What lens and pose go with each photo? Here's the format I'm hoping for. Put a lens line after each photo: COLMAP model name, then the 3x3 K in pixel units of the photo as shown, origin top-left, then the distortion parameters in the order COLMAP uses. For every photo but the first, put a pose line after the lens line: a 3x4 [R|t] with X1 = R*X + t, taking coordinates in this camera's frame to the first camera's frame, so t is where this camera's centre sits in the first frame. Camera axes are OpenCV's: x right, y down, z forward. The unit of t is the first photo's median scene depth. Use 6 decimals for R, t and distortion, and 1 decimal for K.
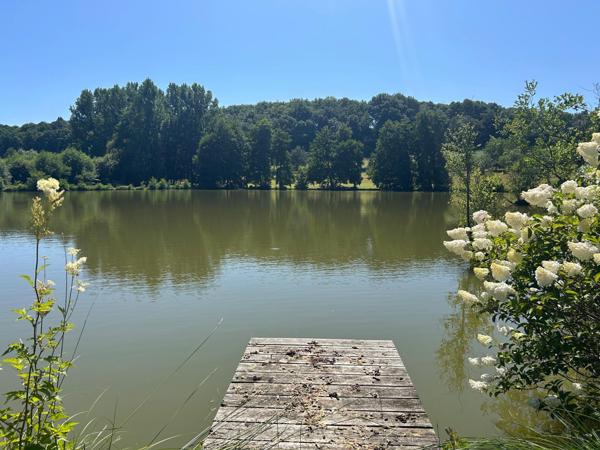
lens RADIAL K [[447.3, 0, 304.0], [0, 447.3, 228.2], [0, 0, 1]] dist [0.053489, -0.033260]
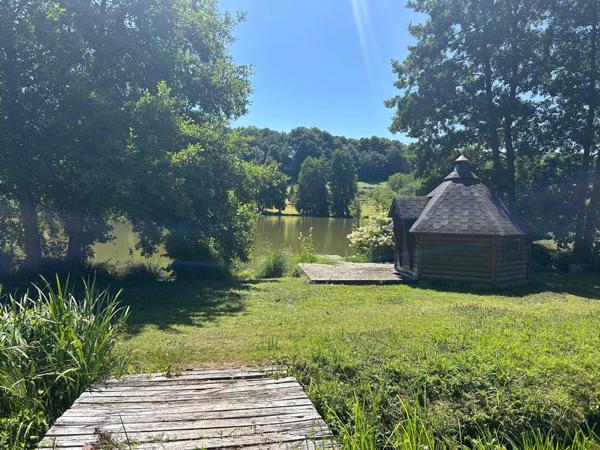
lens RADIAL K [[447.3, 0, 298.3], [0, 447.3, 223.9], [0, 0, 1]] dist [0.053489, -0.033260]
pose [[0.984672, 0.018670, 0.173415, -0.031164], [-0.008322, 0.998151, -0.060208, 0.004891], [-0.174219, 0.057842, 0.983007, -0.110056]]
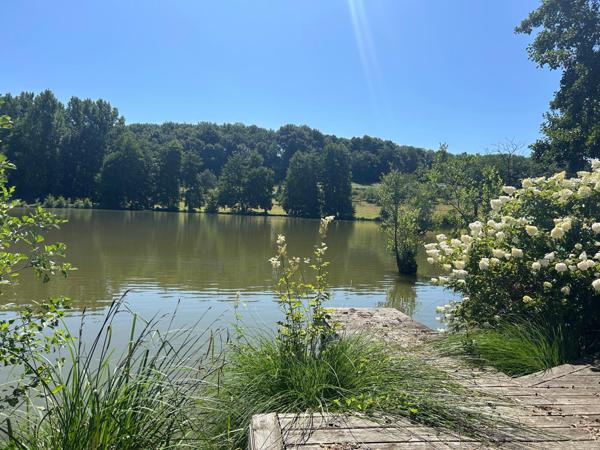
lens RADIAL K [[447.3, 0, 301.3], [0, 447.3, 227.8], [0, 0, 1]] dist [0.053489, -0.033260]
pose [[0.978188, 0.027996, 0.205825, -0.013966], [-0.016340, 0.998176, -0.058114, 0.001305], [-0.207077, 0.053483, 0.976862, -0.016893]]
